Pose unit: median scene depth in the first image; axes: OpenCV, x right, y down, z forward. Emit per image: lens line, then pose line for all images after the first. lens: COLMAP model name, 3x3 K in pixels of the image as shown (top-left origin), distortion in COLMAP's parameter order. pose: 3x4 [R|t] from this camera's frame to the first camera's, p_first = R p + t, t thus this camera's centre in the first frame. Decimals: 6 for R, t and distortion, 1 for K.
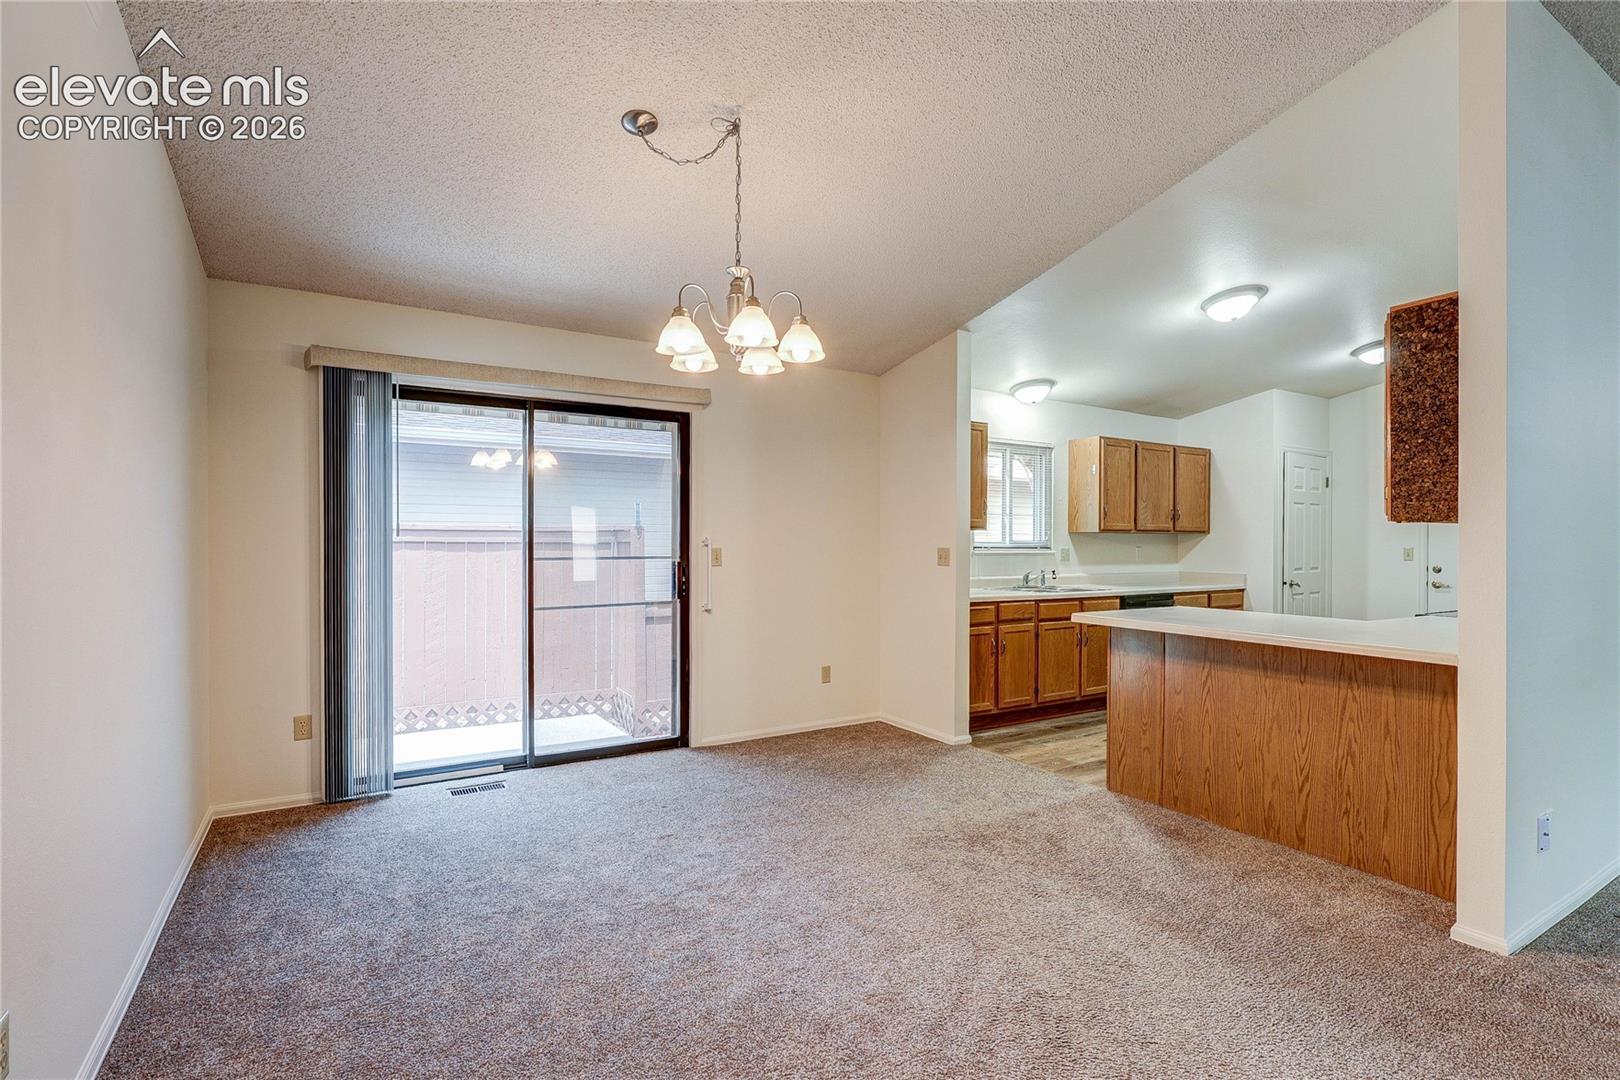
lens RADIAL K [[763.2, 0, 815.7], [0, 763.2, 539.7], [0, 0, 1]] dist [-0.000873, -0.000132]
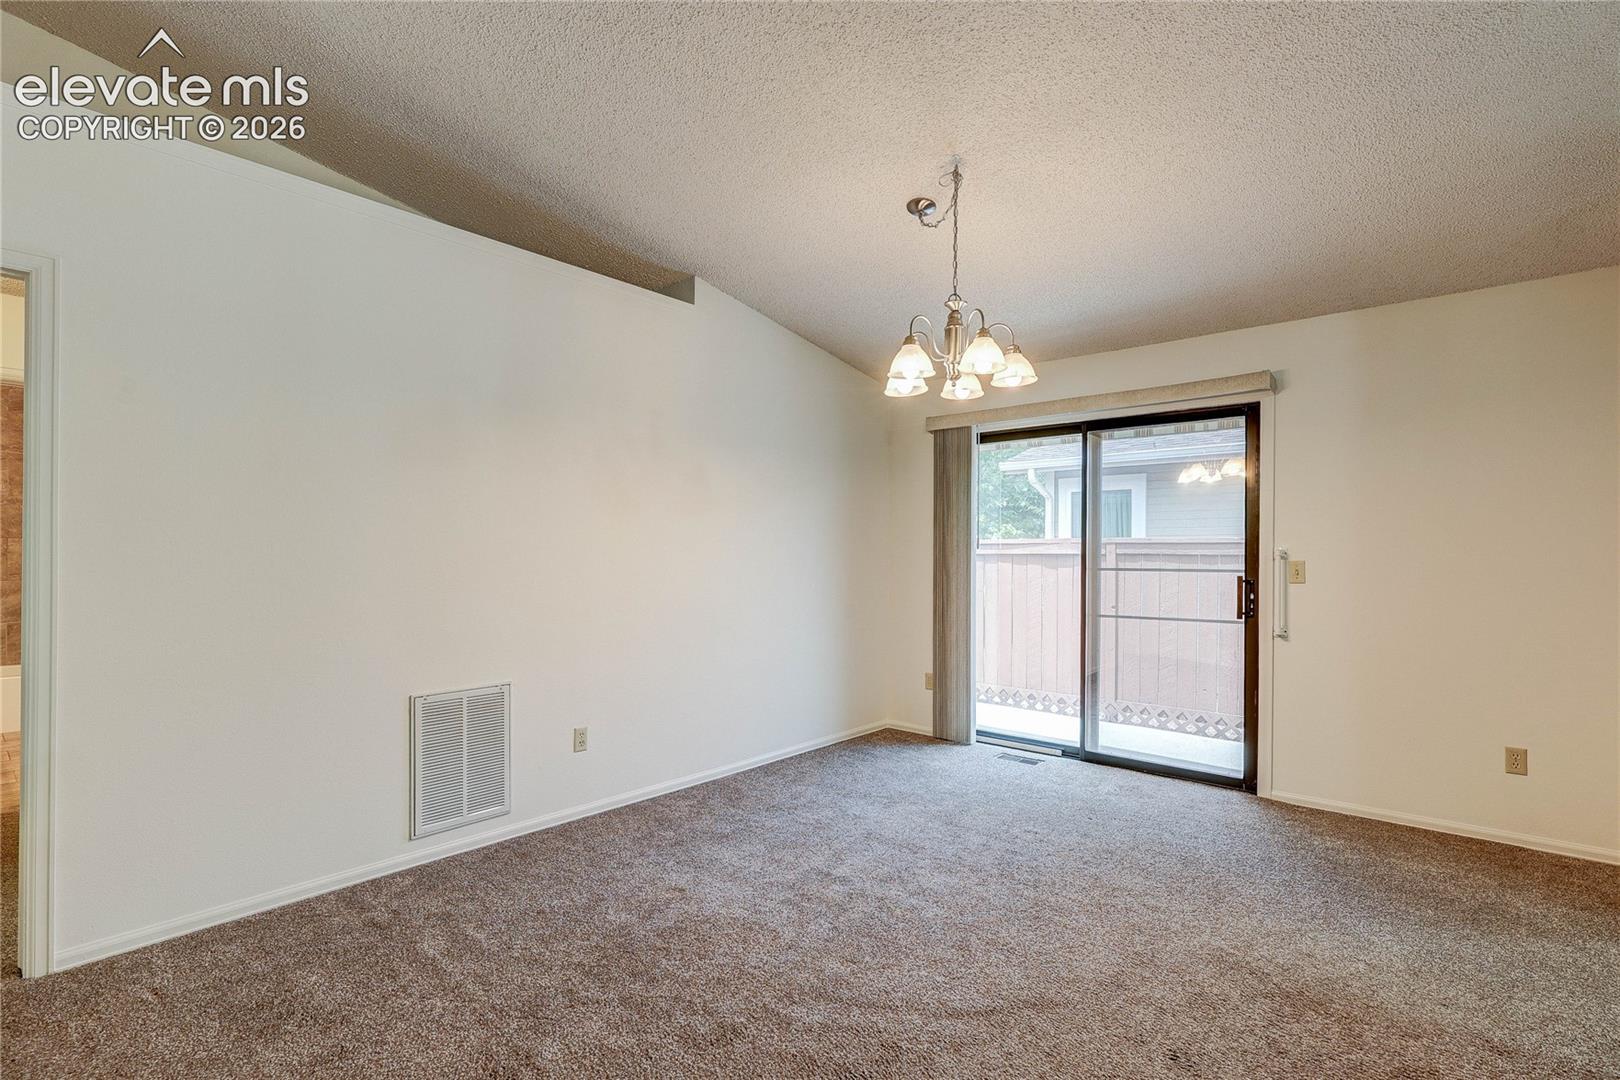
lens RADIAL K [[763.2, 0, 815.7], [0, 763.2, 539.7], [0, 0, 1]] dist [-0.000873, -0.000132]
pose [[0.300460, -0.018344, -0.953618, 0.559825], [-0.000737, 0.999810, -0.019465, 0.005184], [0.953794, 0.006551, 0.300390, 0.308479]]
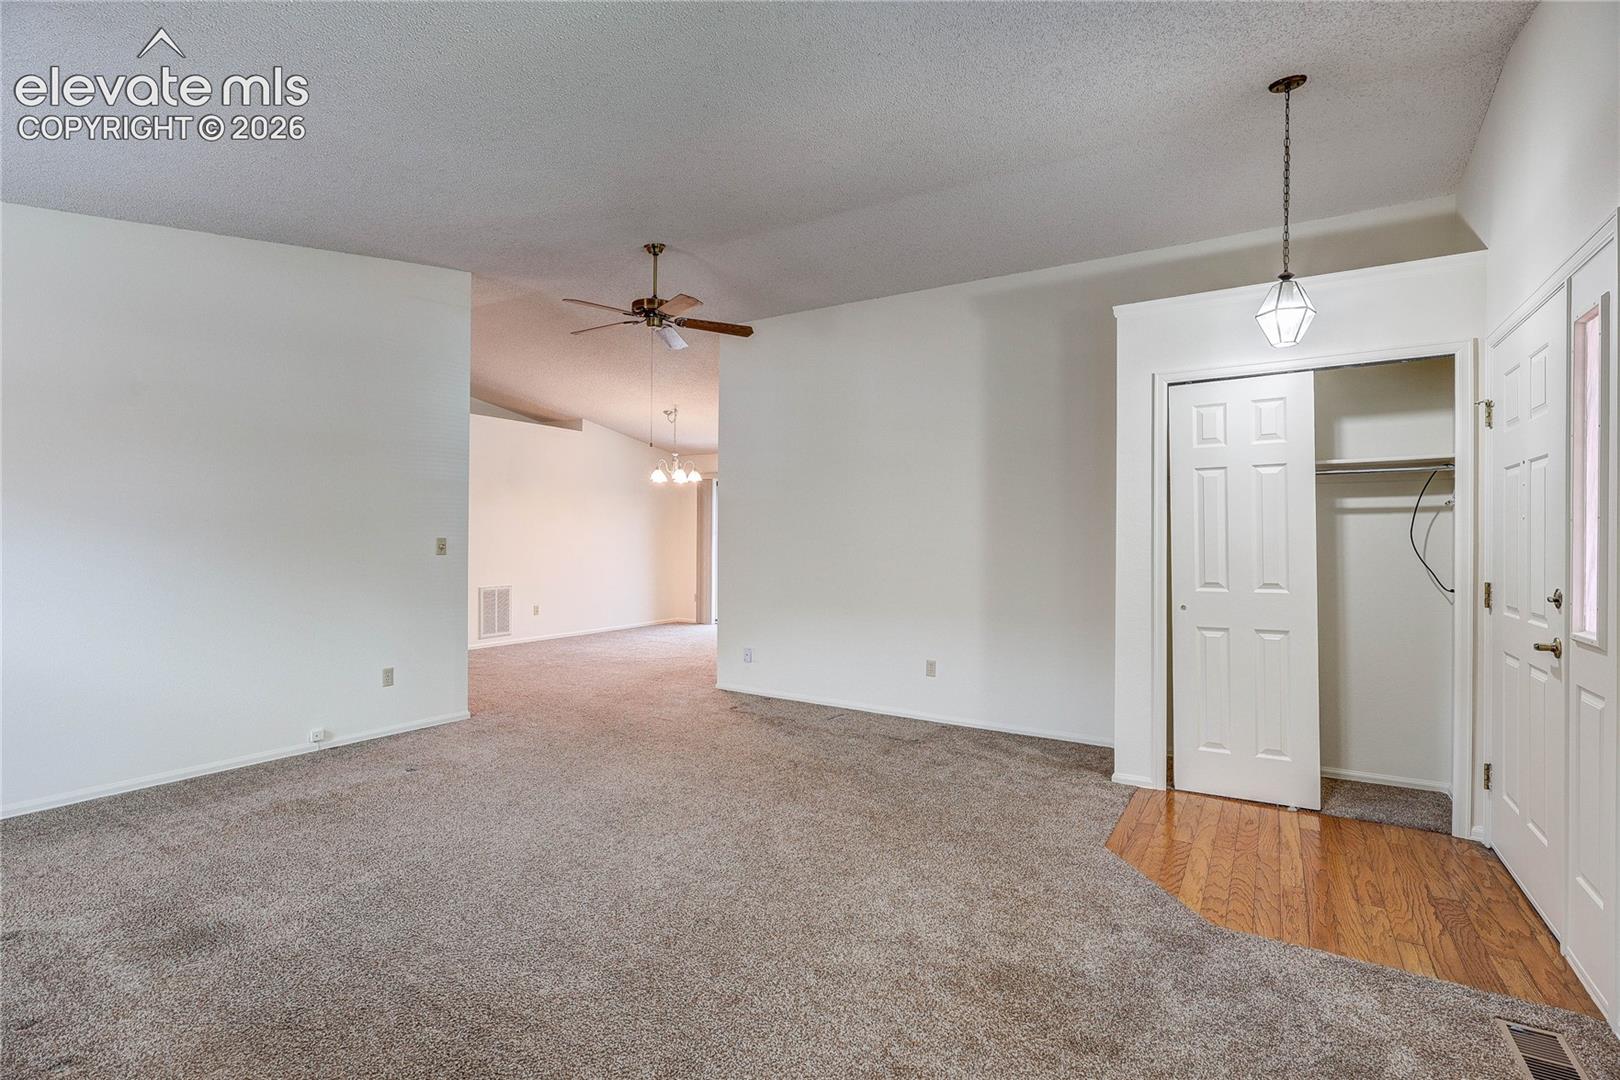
lens RADIAL K [[763.2, 0, 815.7], [0, 763.2, 539.7], [0, 0, 1]] dist [-0.000873, -0.000132]
pose [[0.454220, -0.001129, -0.890889, 2.015399], [-0.002329, 0.999994, -0.002455, 0.017101], [0.890886, 0.003190, 0.454215, 0.023249]]
